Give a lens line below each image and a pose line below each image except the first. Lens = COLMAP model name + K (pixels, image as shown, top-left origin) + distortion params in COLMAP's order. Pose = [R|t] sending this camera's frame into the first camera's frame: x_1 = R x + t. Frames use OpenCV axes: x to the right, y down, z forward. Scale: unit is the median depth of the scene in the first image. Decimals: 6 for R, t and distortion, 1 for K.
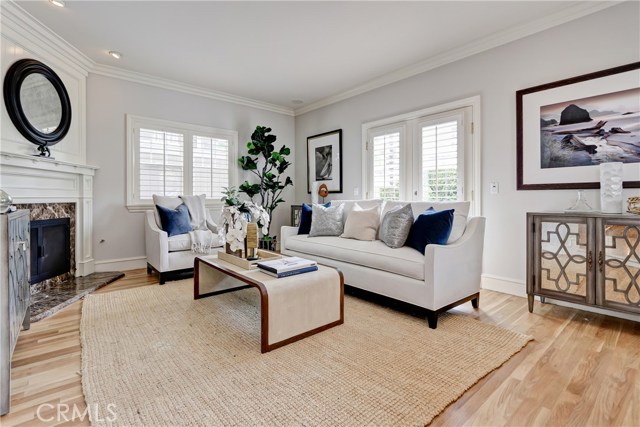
lens RADIAL K [[304.9, 0, 317.2], [0, 304.9, 202.1], [0, 0, 1]] dist [0.000442, 0.000437]
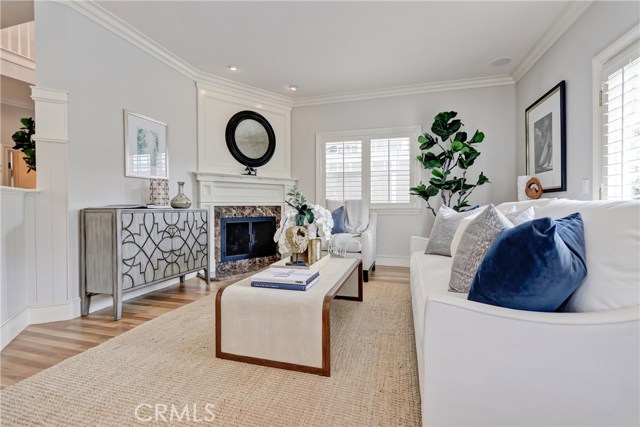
lens RADIAL K [[301.8, 0, 317.8], [0, 301.8, 209.6], [0, 0, 1]] dist [0.017869, 0.000213]
pose [[0.537994, 0.012057, -0.842863, 0.349762], [-0.008659, 0.999924, 0.008776, 0.004267], [0.842904, 0.002576, 0.538057, 0.321450]]
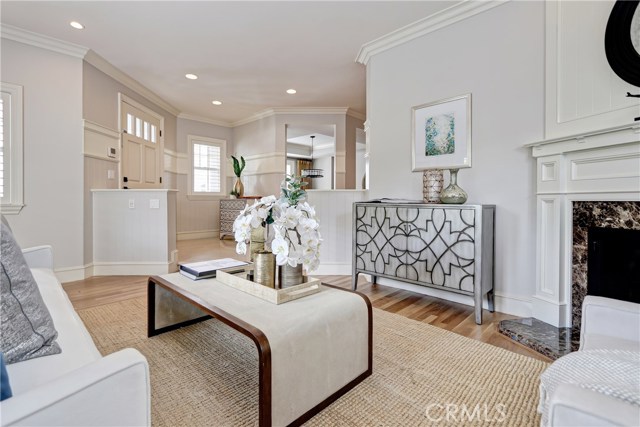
lens RADIAL K [[298.2, 0, 312.0], [0, 298.2, 209.7], [0, 0, 1]] dist [0.000135, 0.000436]
pose [[-0.997584, 0.001478, -0.069454, -0.155084], [-0.001454, 0.999110, 0.042144, -0.001541], [0.069454, 0.042143, -0.996695, 0.970479]]
